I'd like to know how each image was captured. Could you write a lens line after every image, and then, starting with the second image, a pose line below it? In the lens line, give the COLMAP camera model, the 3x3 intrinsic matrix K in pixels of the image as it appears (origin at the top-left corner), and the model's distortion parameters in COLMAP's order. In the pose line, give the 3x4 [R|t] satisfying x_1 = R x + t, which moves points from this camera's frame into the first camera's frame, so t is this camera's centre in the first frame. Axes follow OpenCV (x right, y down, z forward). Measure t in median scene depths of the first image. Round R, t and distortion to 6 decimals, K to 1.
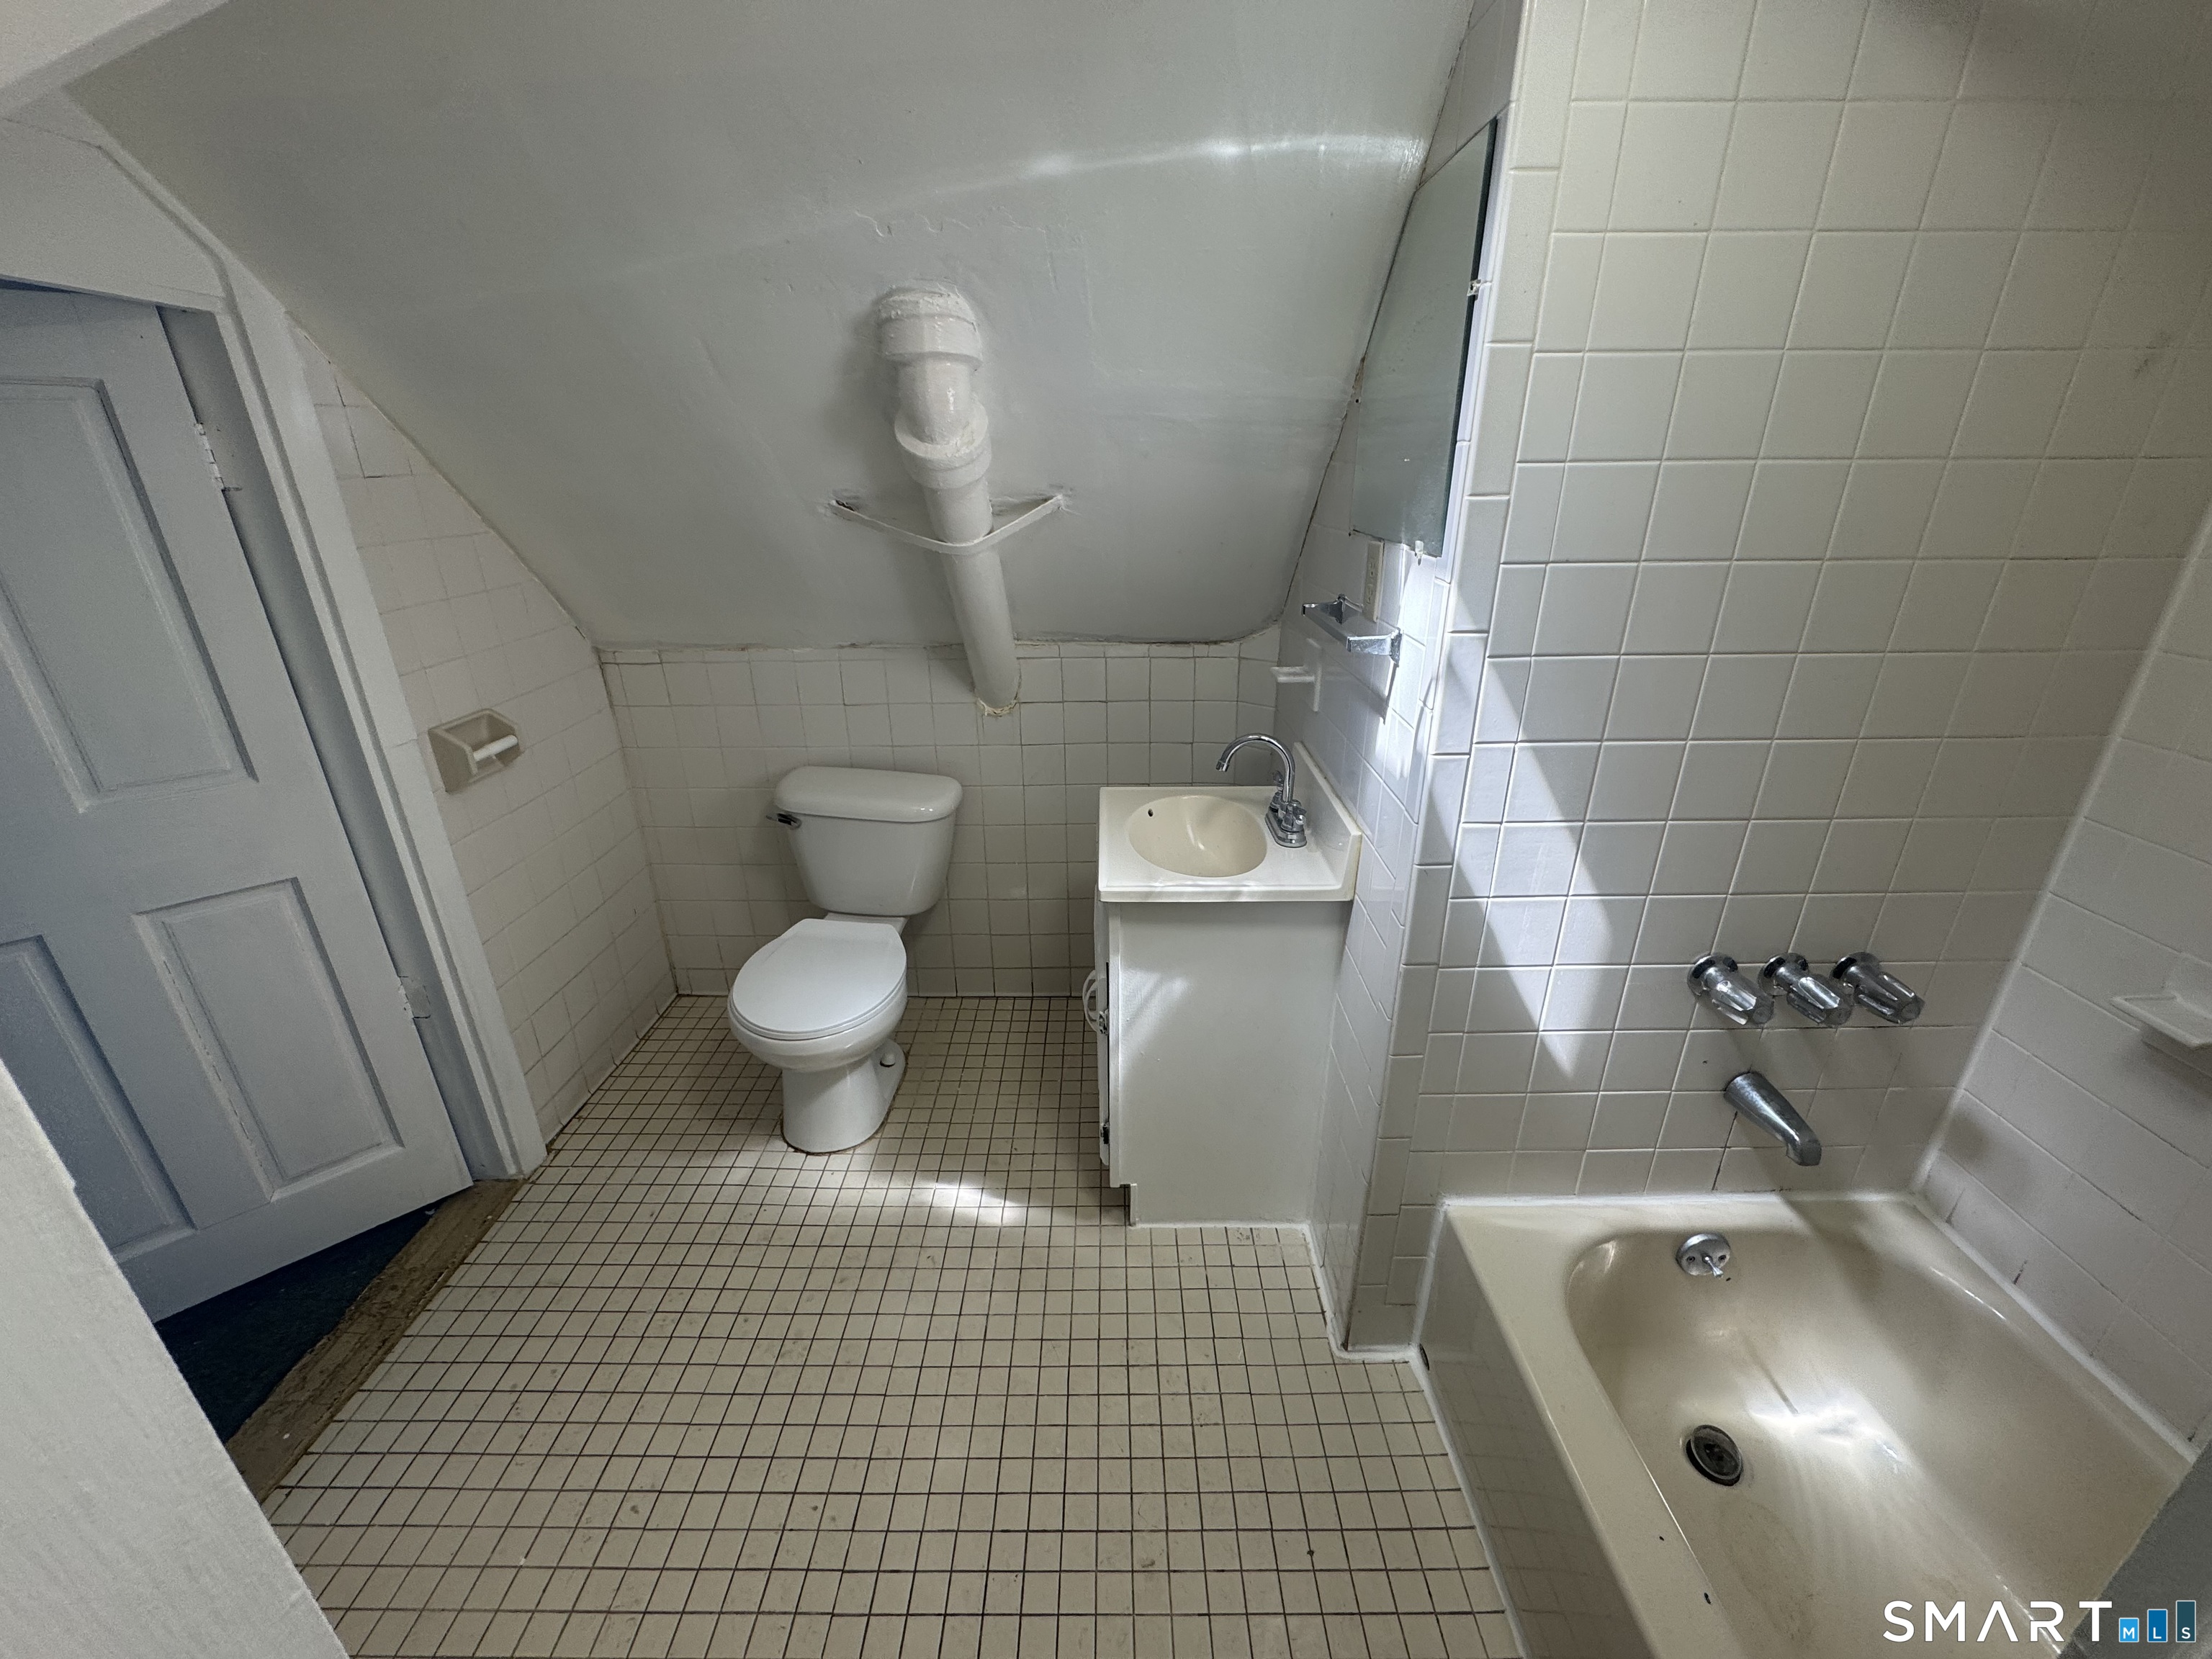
lens RADIAL K [[883.1, 0, 1106.0], [0, 883.1, 829.5], [0, 0, 1]] dist [-0.000624, -0.000024]
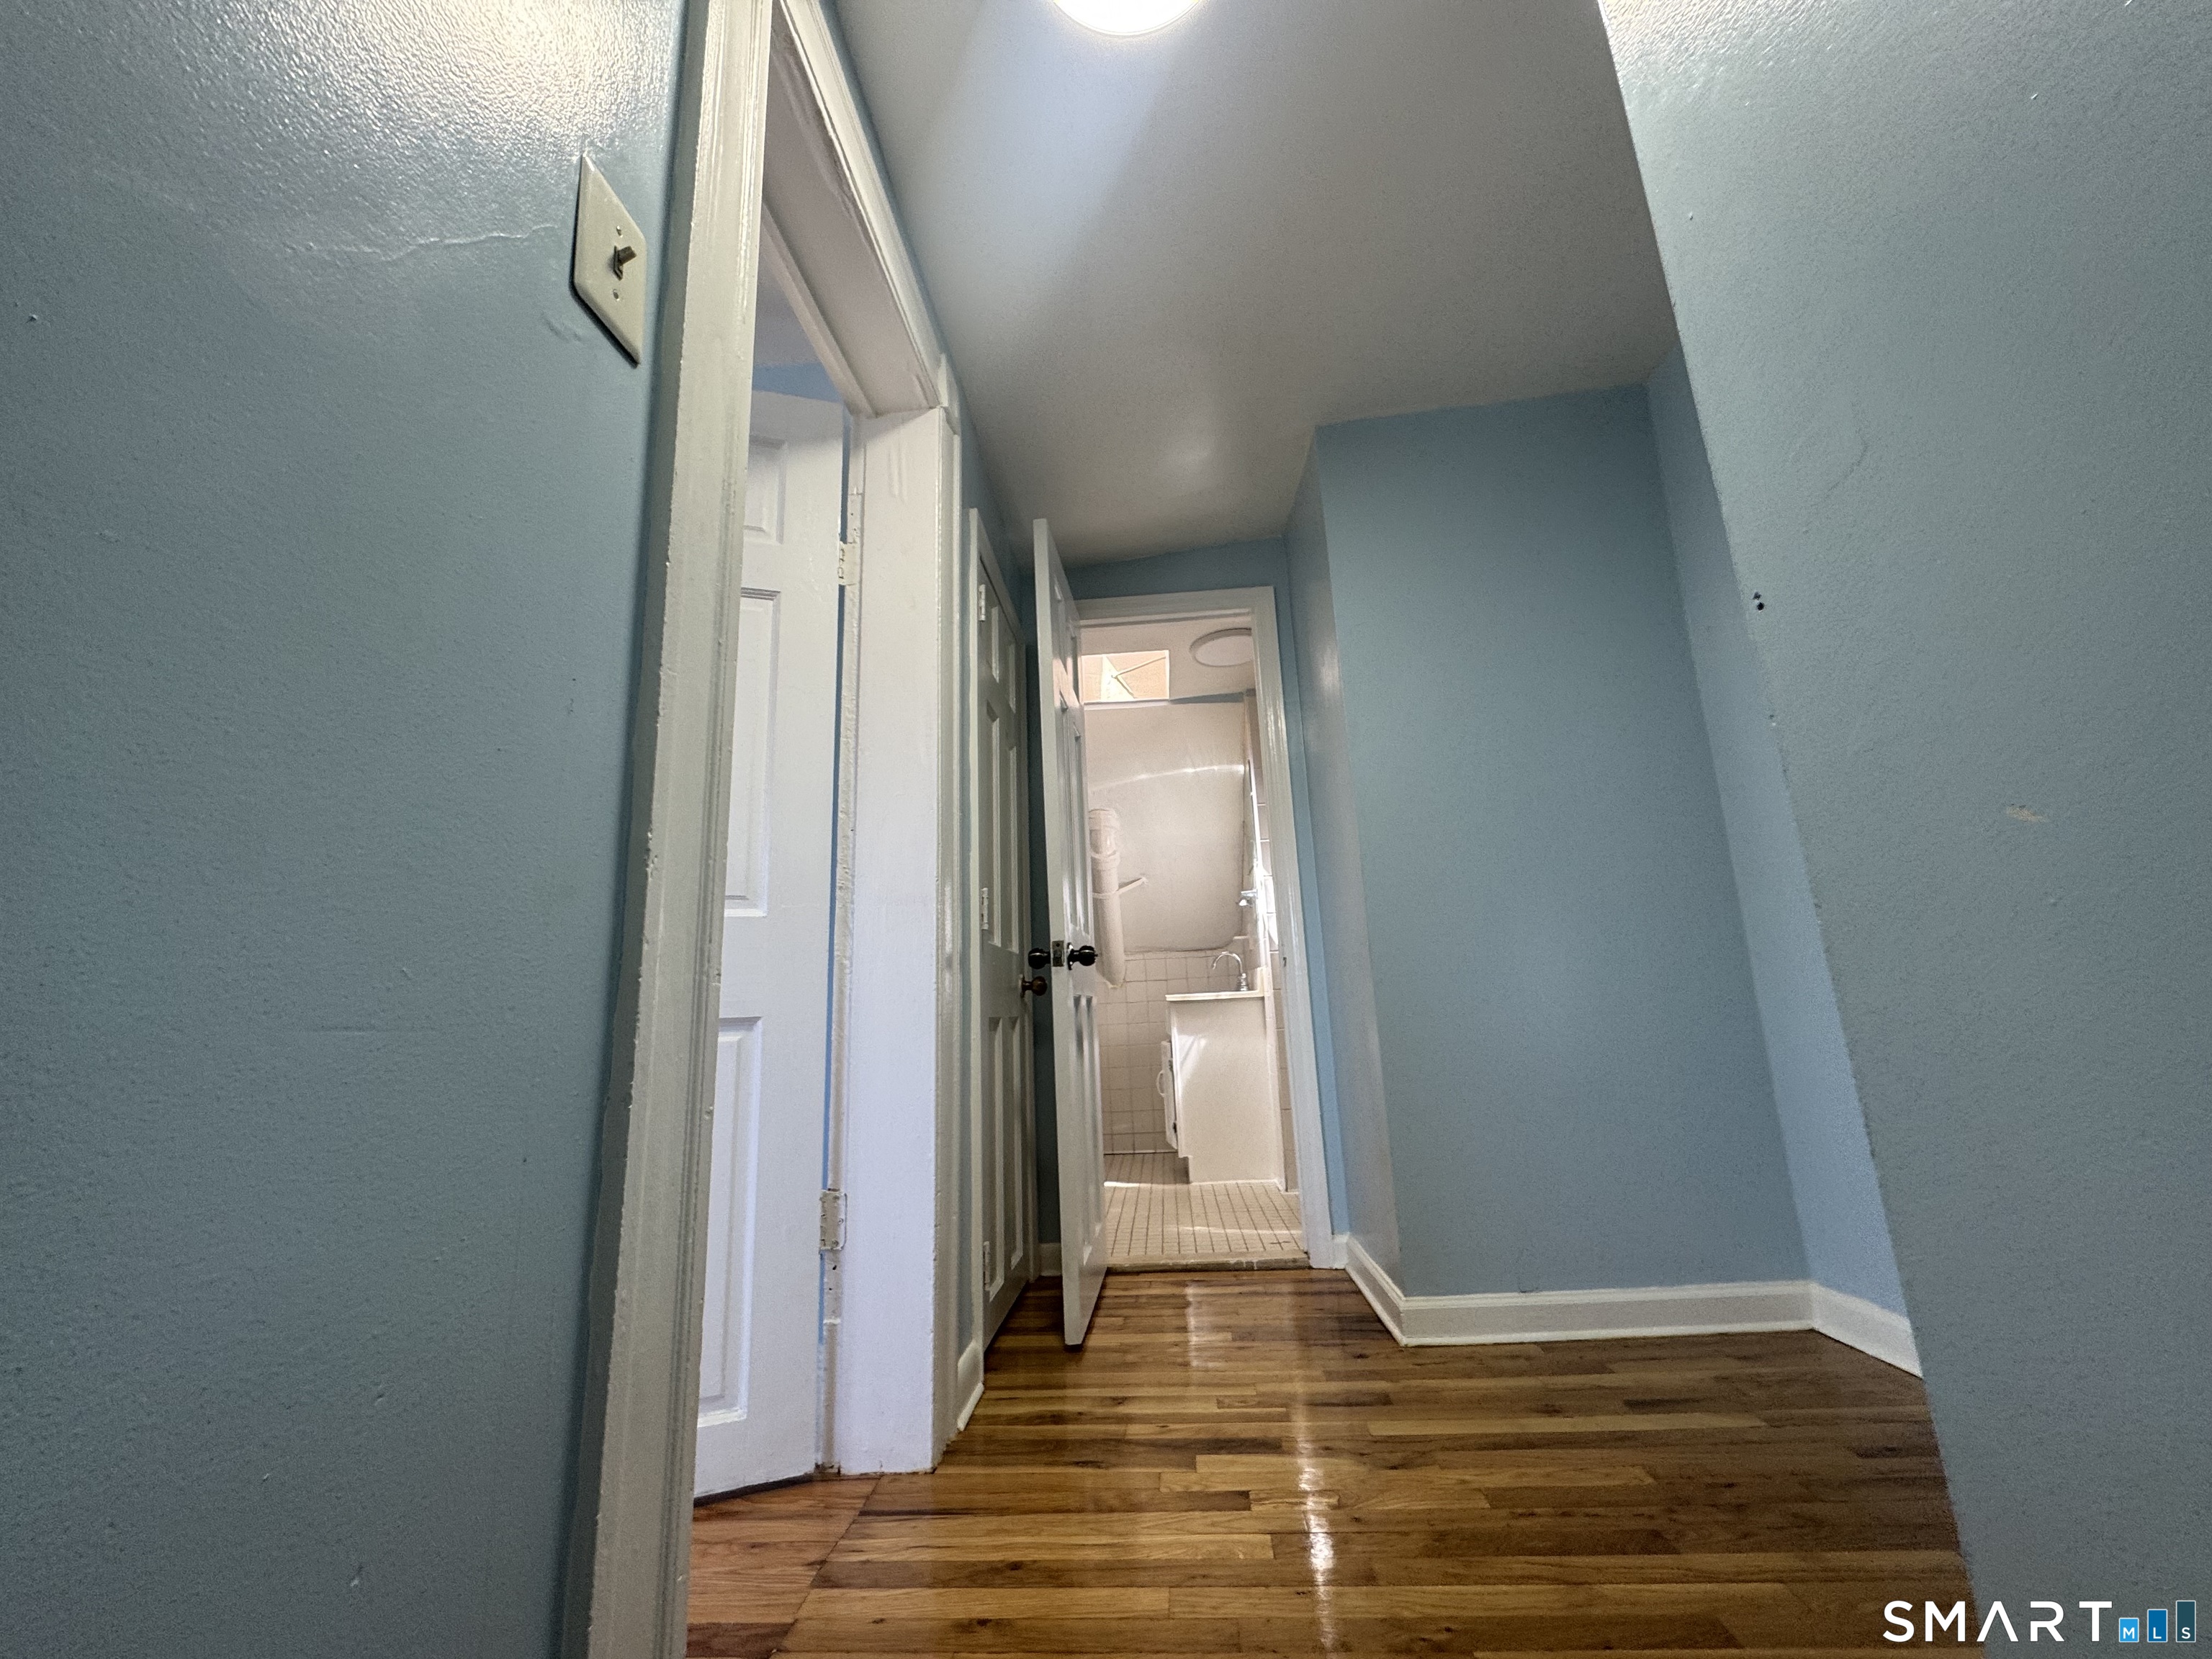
lens RADIAL K [[883.1, 0, 1106.0], [0, 883.1, 829.5], [0, 0, 1]] dist [-0.000624, -0.000024]
pose [[0.996578, -0.050819, -0.065185, 0.009782], [0.003999, 0.817374, -0.576093, 1.019266], [0.082557, 0.573861, 0.814781, -1.241852]]
